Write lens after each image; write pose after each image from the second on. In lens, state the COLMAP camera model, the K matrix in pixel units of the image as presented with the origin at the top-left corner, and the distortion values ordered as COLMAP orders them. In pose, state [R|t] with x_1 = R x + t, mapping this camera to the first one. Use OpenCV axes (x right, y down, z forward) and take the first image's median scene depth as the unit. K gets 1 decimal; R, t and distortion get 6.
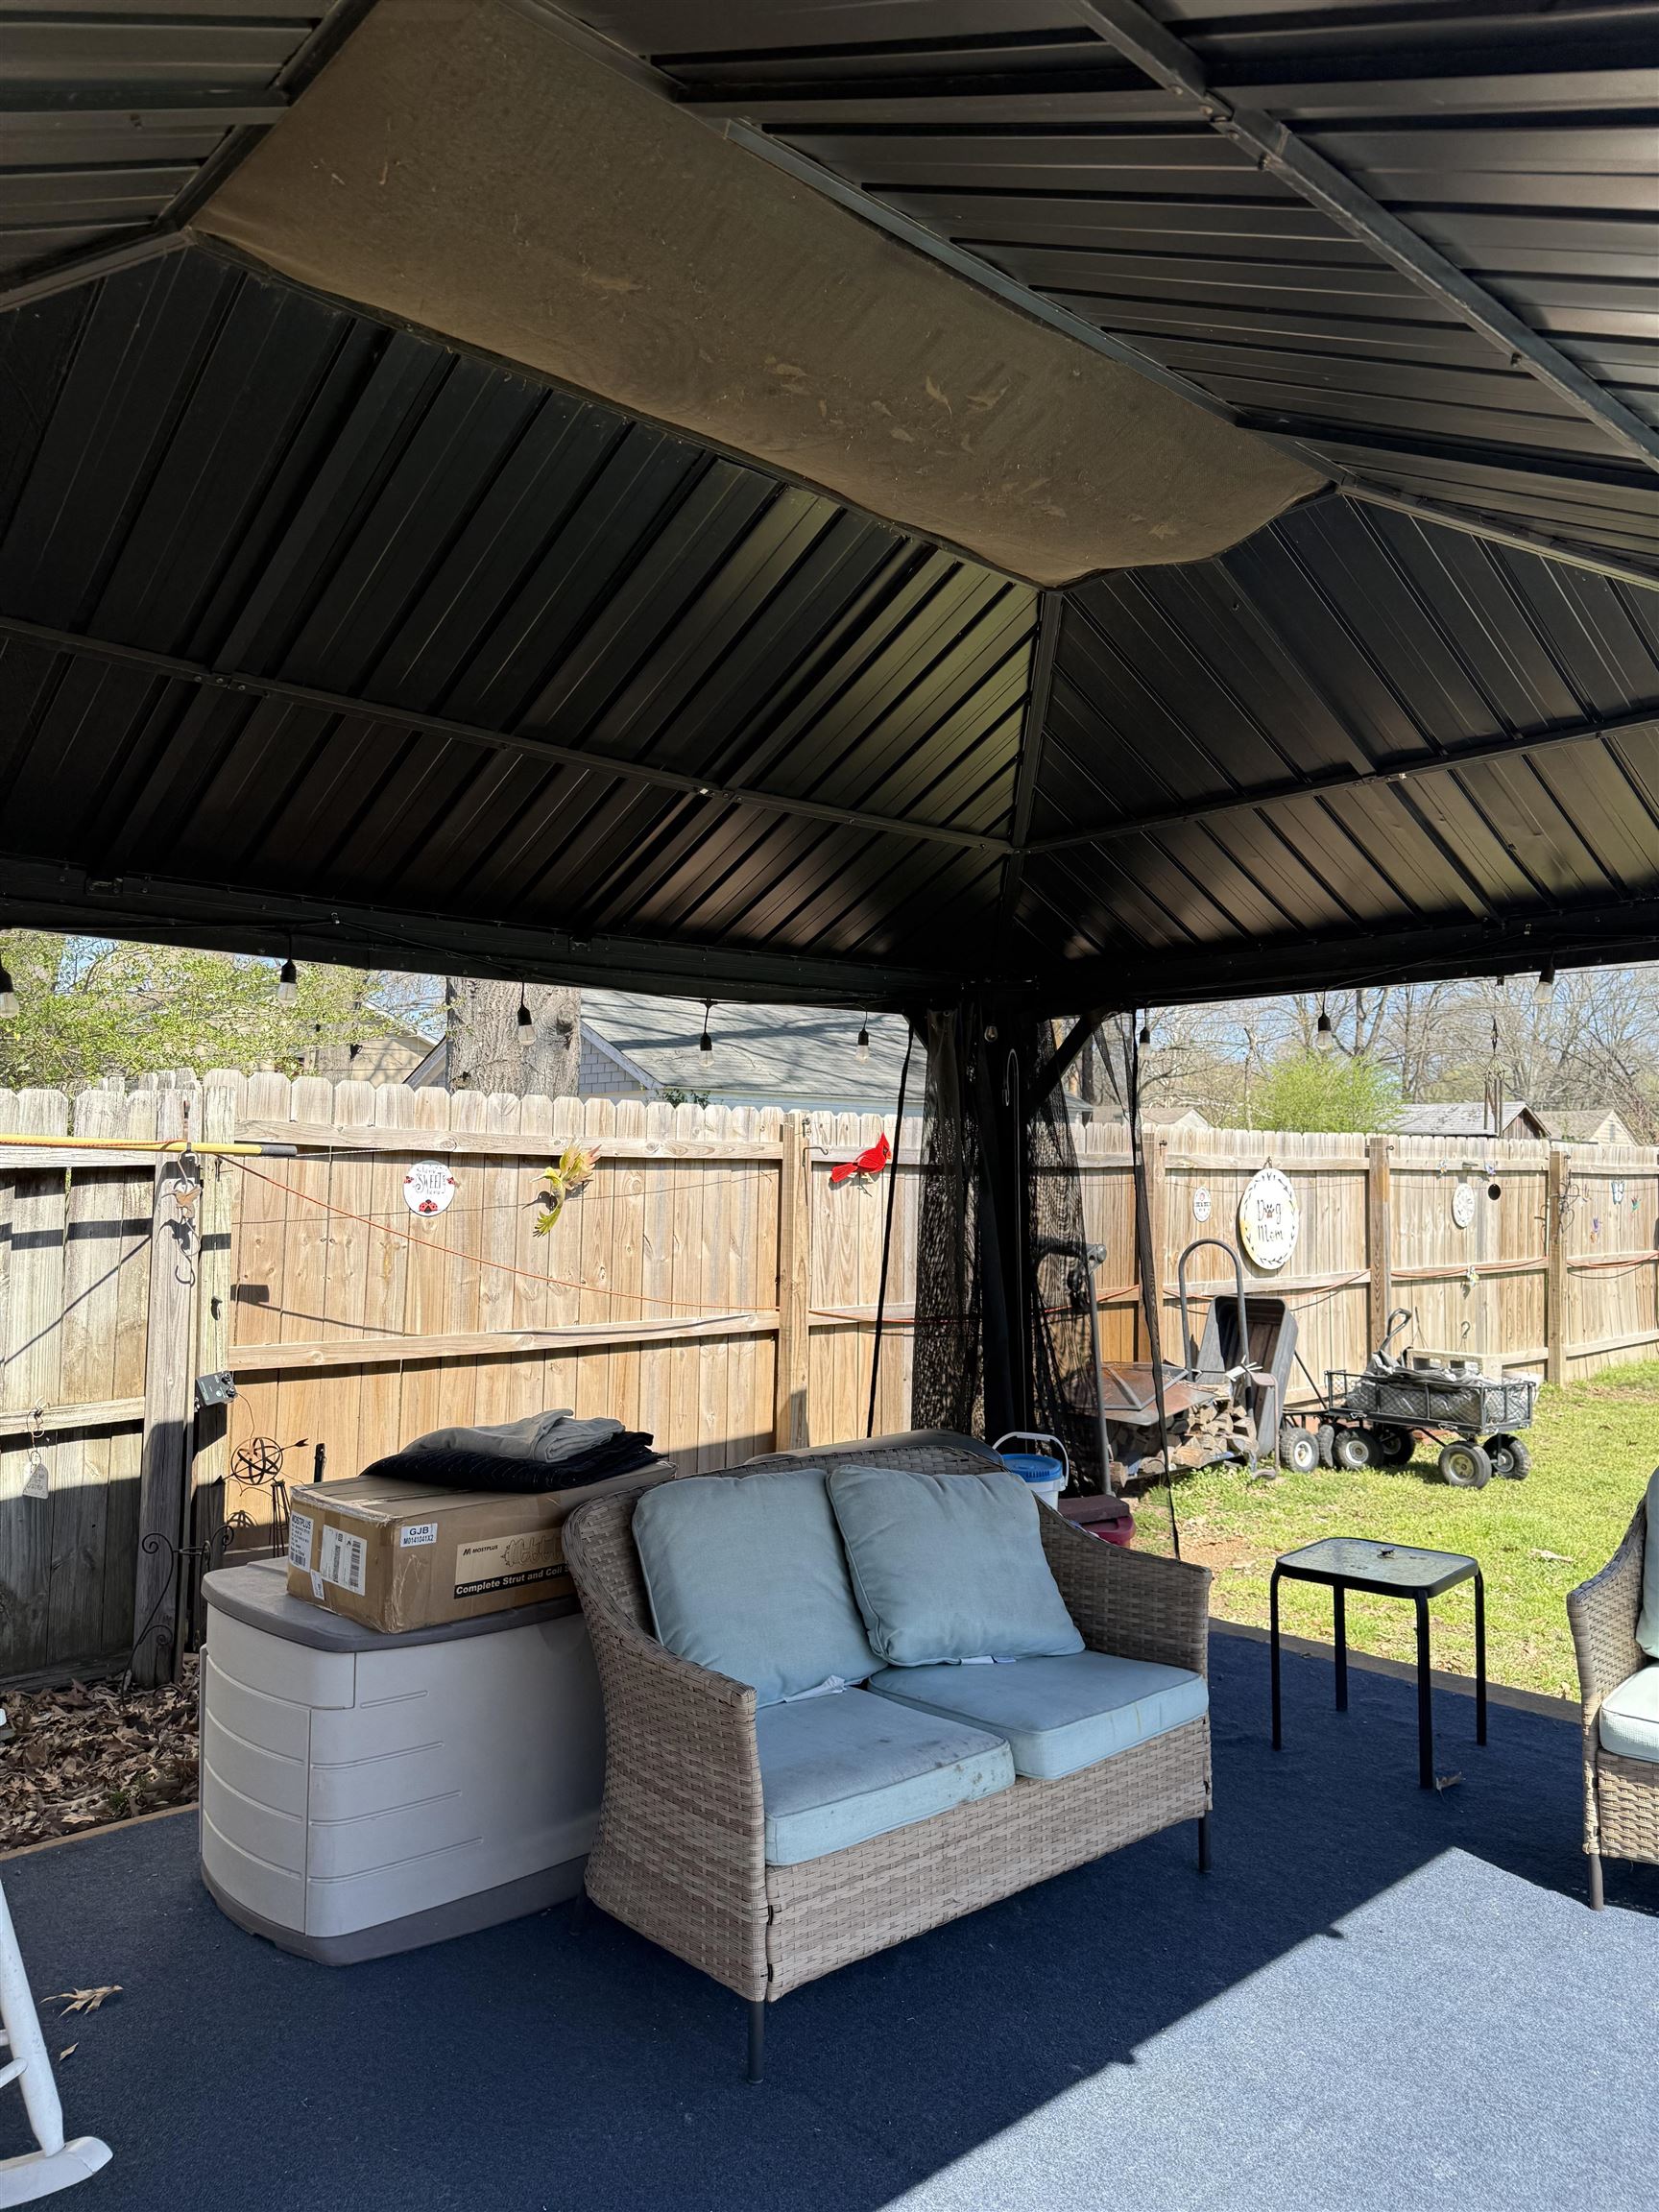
lens RADIAL K [[1545.3, 0, 828.5], [0, 1545.3, 1112.4], [0, 0, 1]] dist [0.177196, -0.349192]
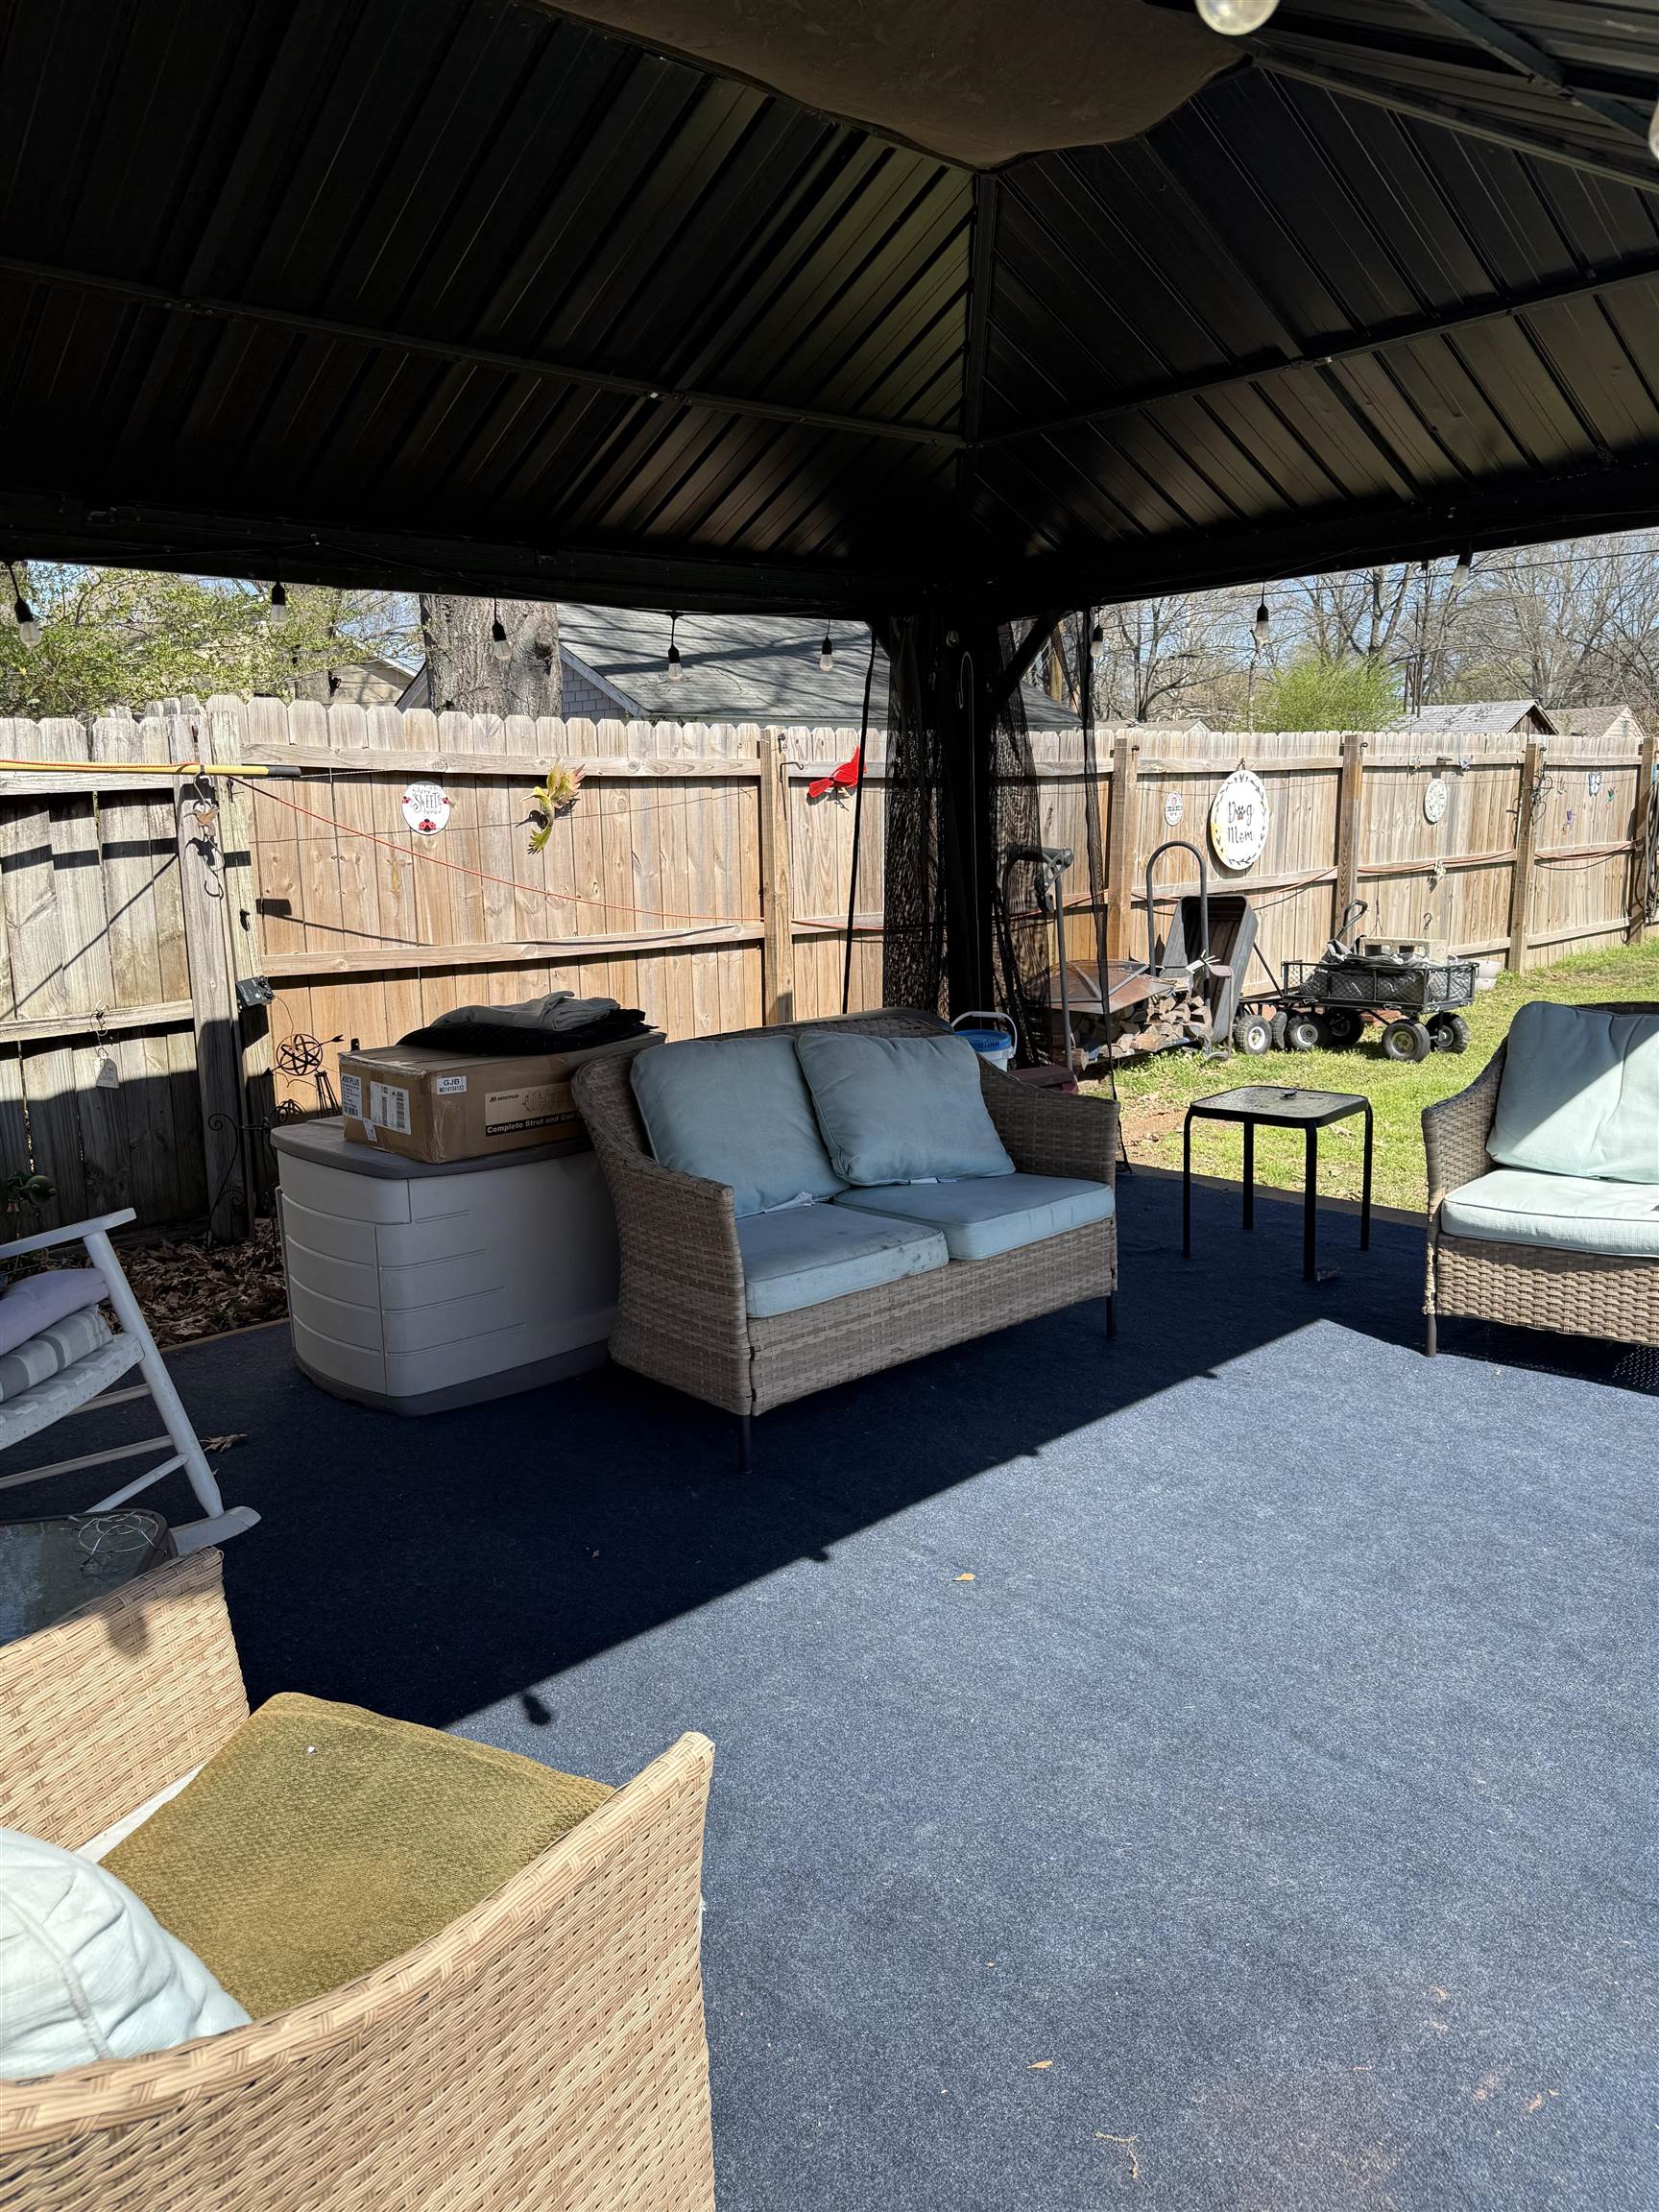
lens RADIAL K [[1545.3, 0, 828.5], [0, 1545.3, 1112.4], [0, 0, 1]] dist [0.177196, -0.349192]
pose [[0.999451, -0.032450, -0.006755, 0.021386], [0.033133, 0.972325, 0.231272, 0.013609], [-0.000936, -0.231369, 0.972866, -0.099687]]
